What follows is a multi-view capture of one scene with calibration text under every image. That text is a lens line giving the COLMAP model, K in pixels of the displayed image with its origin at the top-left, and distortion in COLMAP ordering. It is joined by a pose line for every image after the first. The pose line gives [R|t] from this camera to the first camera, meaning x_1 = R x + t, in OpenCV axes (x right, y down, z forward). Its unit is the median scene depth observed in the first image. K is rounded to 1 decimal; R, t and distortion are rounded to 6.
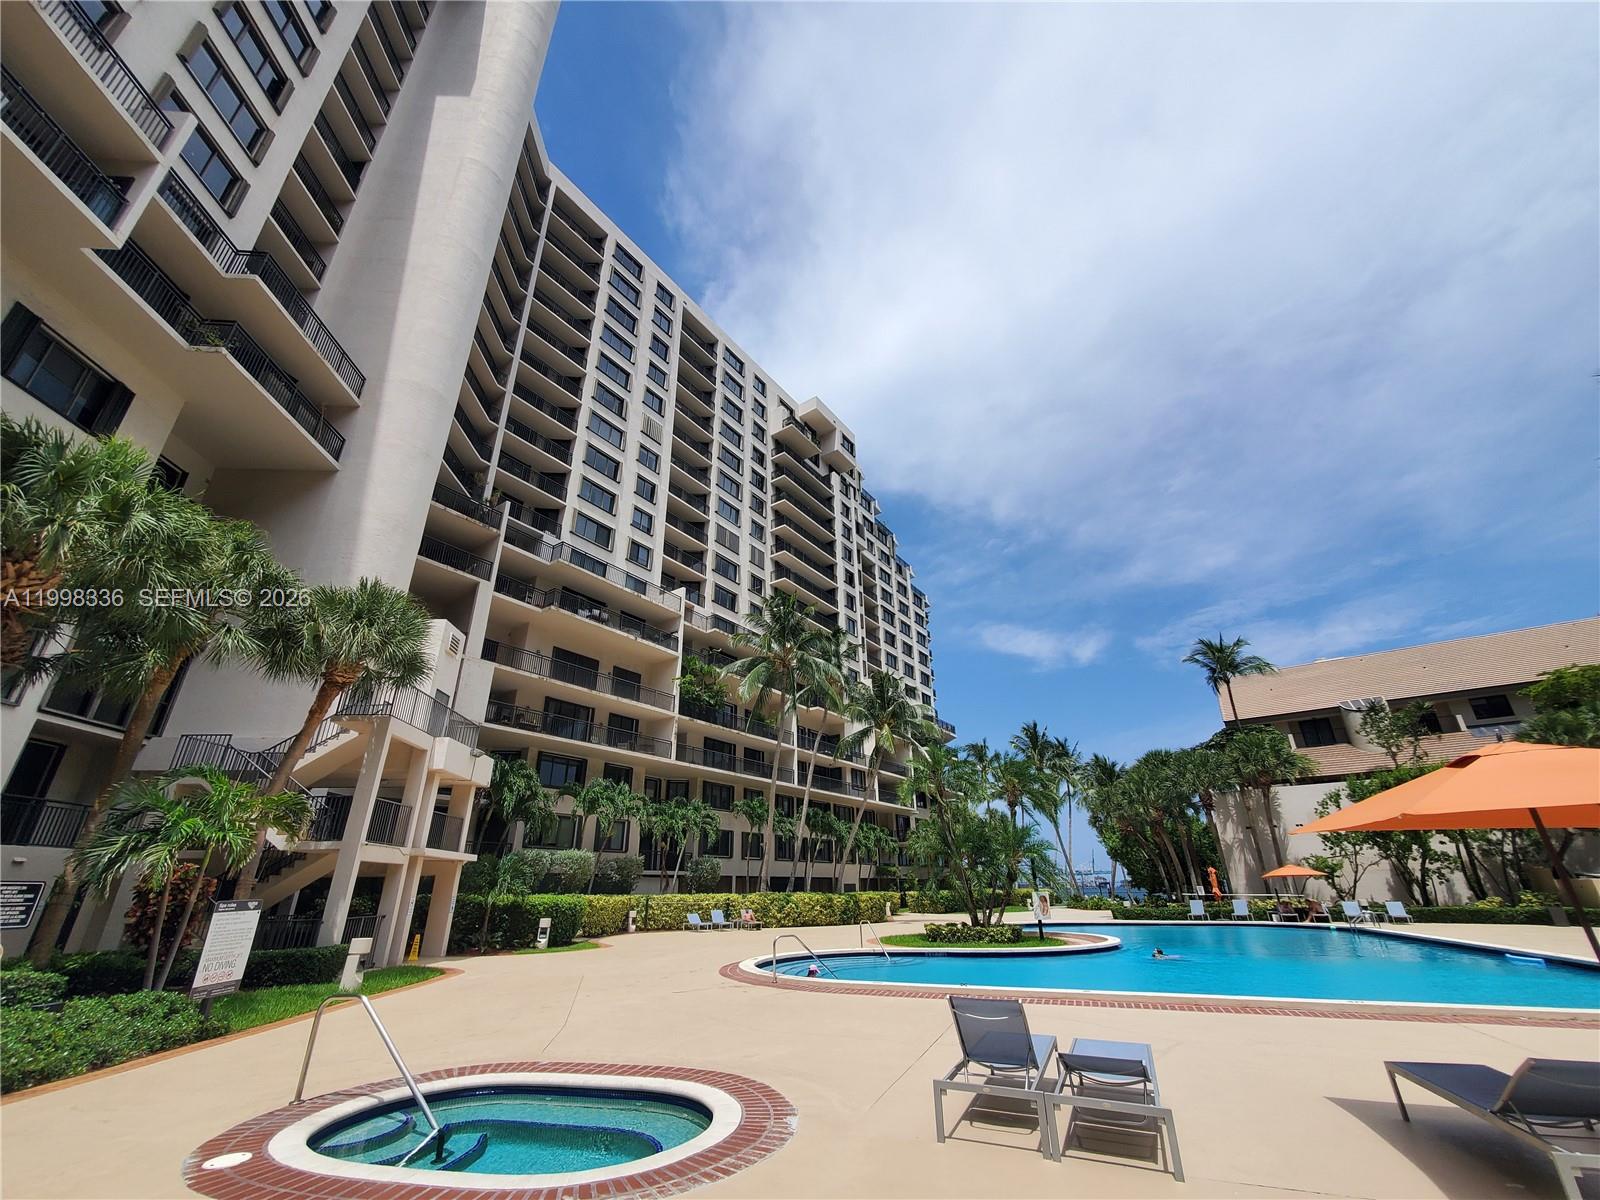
lens RADIAL K [[644.7, 0, 789.3], [0, 644.7, 607.4], [0, 0, 1]] dist [-0.014772, 0.000431]
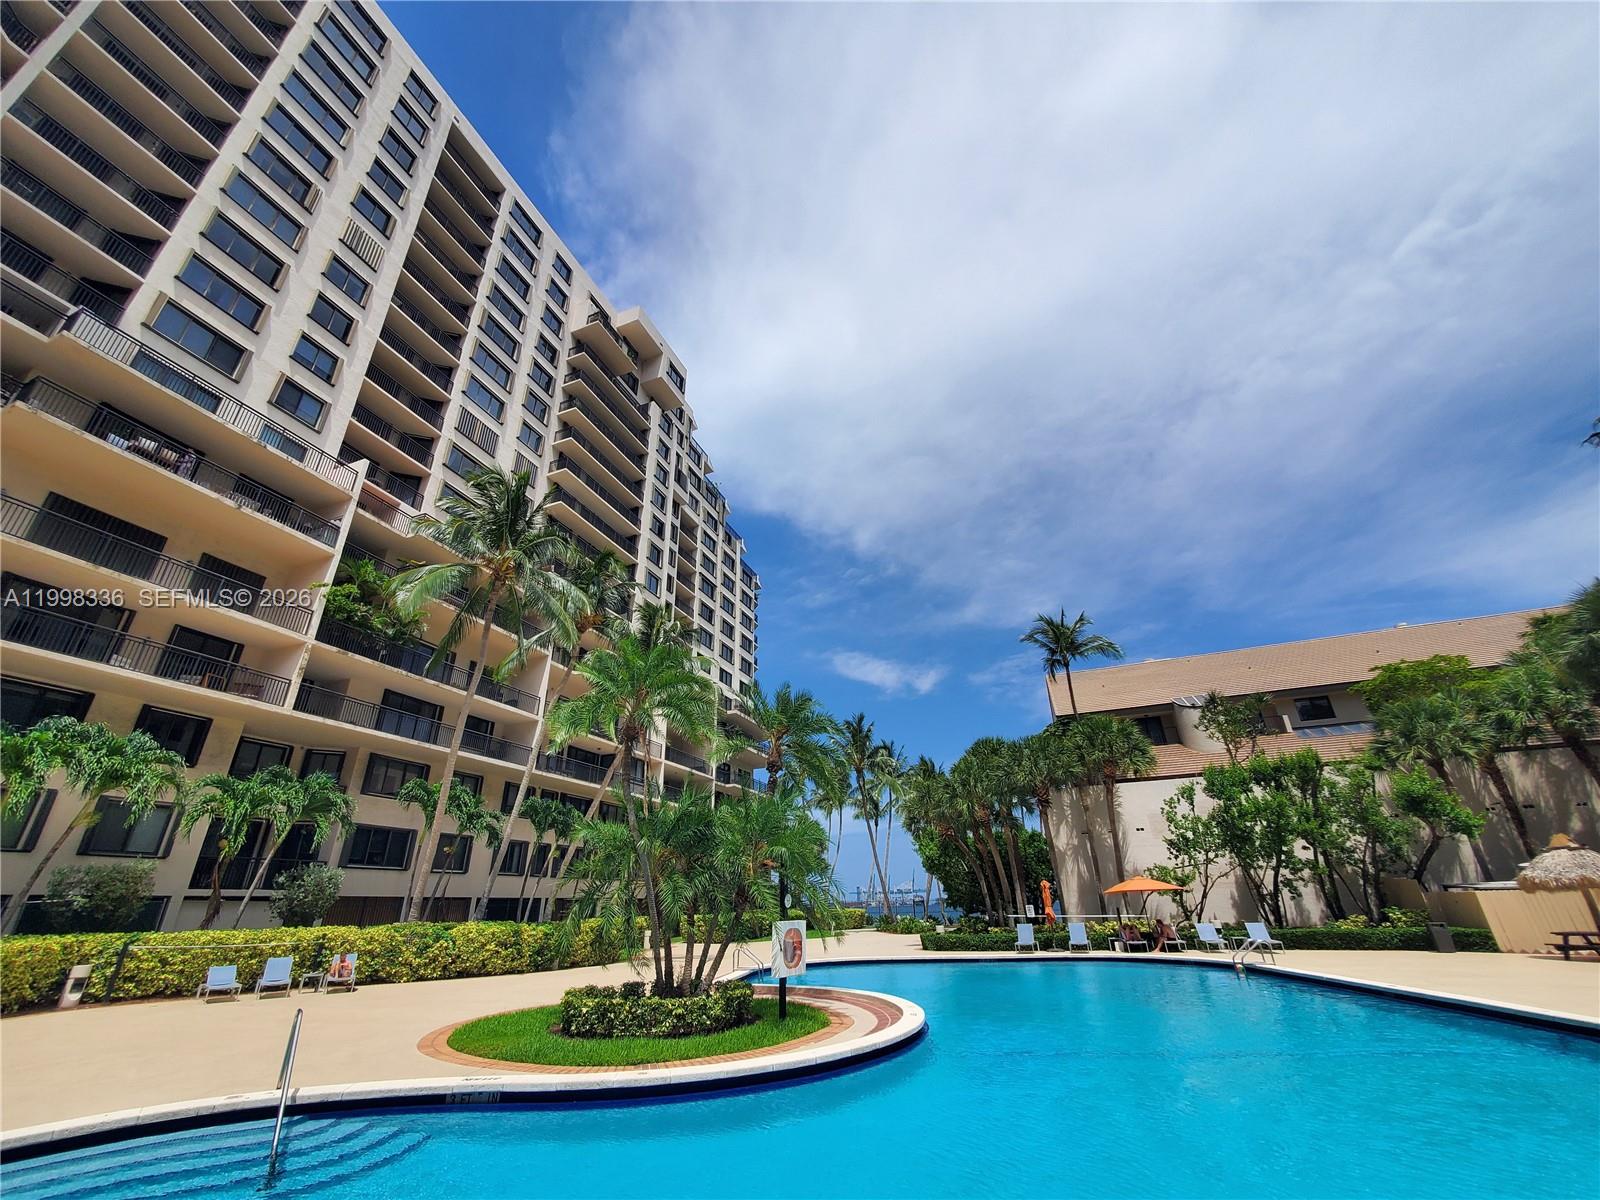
lens RADIAL K [[646.3, 0, 800.0], [0, 646.3, 600.0], [0, 0, 1]] dist [-0.017898, 0.006874]
pose [[0.968649, 0.093881, 0.230012, 0.129951], [-0.084743, 0.995182, -0.049311, 0.105277], [-0.233533, 0.028273, 0.971938, 0.241291]]
